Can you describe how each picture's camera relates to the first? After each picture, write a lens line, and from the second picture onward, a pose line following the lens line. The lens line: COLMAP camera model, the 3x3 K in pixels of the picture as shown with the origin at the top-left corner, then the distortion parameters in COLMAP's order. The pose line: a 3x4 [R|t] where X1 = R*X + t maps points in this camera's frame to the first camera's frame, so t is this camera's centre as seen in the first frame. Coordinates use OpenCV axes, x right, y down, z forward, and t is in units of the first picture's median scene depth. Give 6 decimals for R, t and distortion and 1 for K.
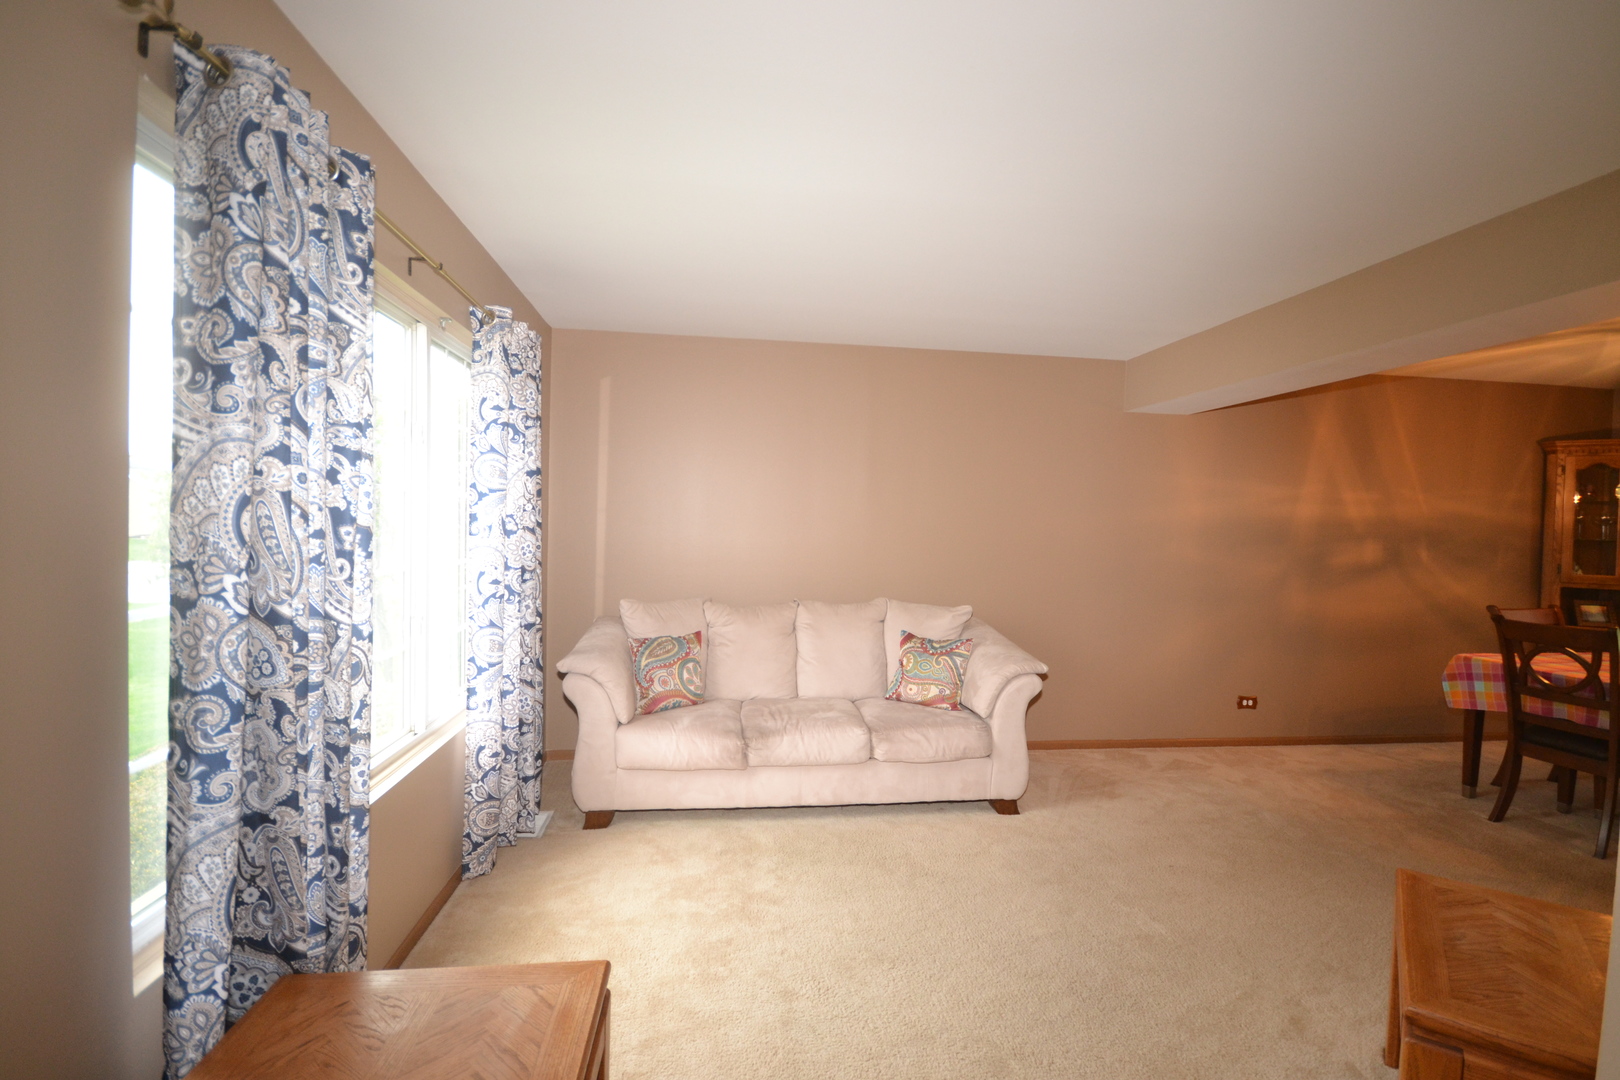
lens RADIAL K [[717.0, 0, 807.4], [0, 717.0, 541.9], [0, 0, 1]] dist [-0.002817, -0.002428]
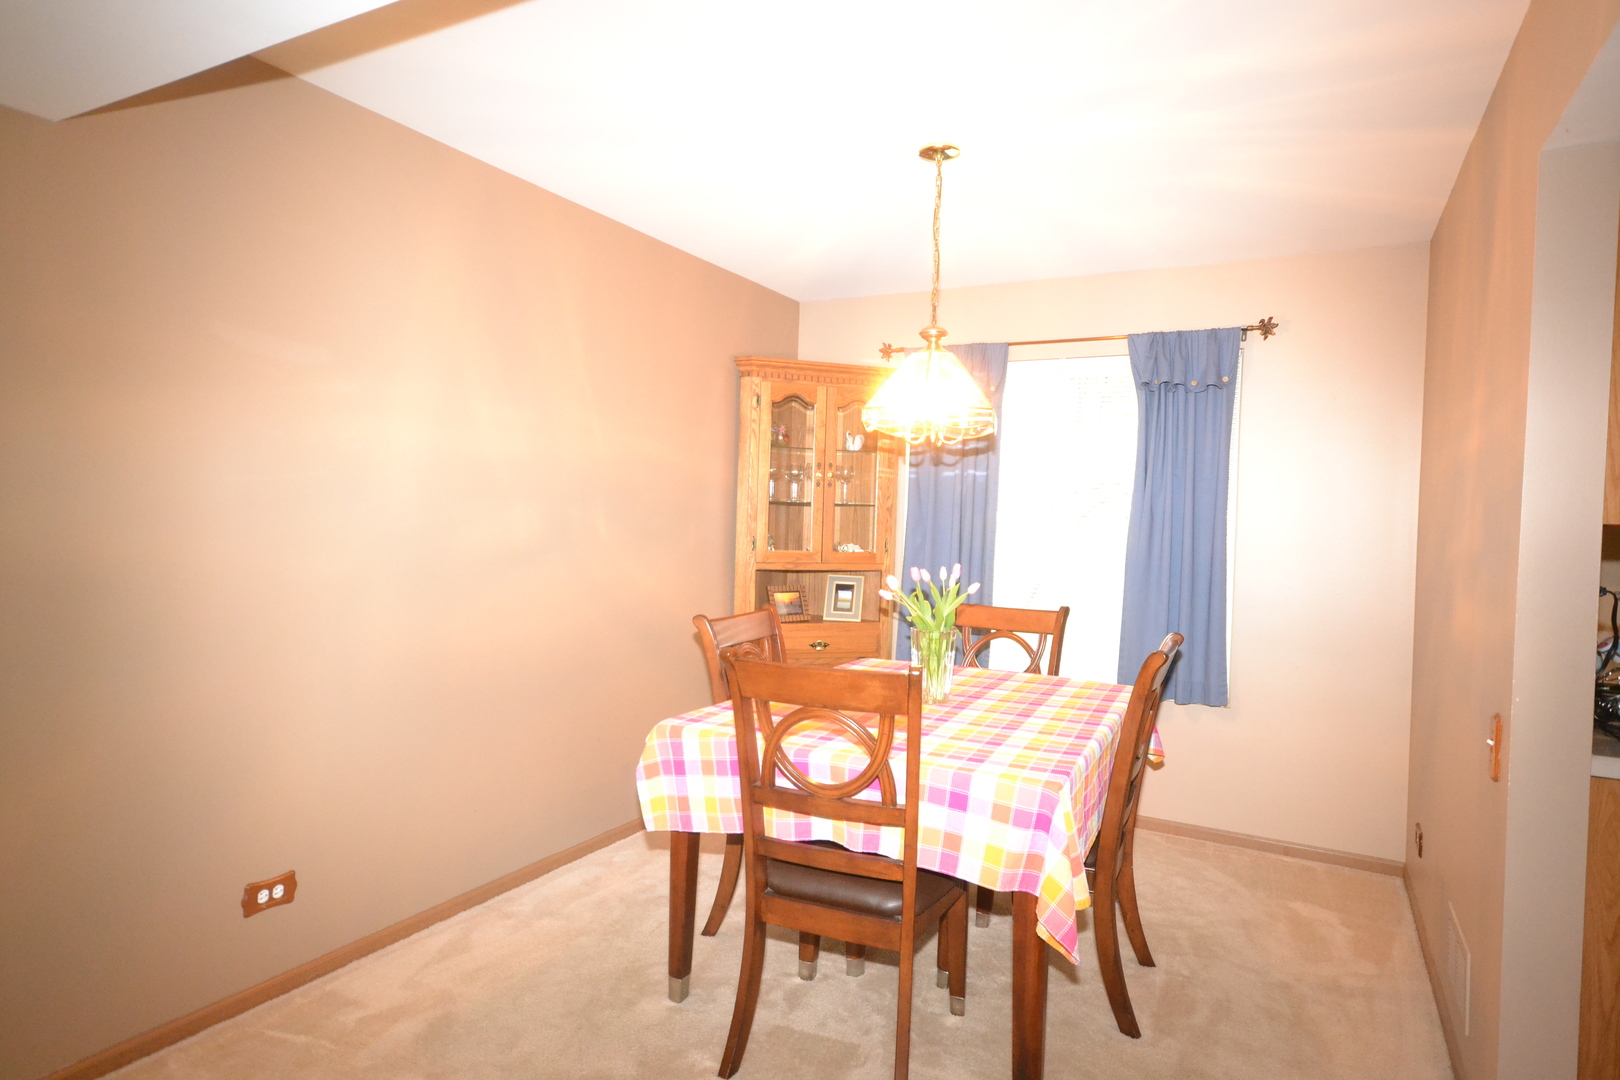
lens RADIAL K [[955.0, 0, 809.2], [0, 955.0, 534.8], [0, 0, 1]] dist [0.003189, 0.000046]
pose [[0.599169, -0.021228, 0.800341, 0.446436], [0.005109, 0.999729, 0.022691, 0.011817], [-0.800607, -0.009507, 0.599115, 0.523474]]
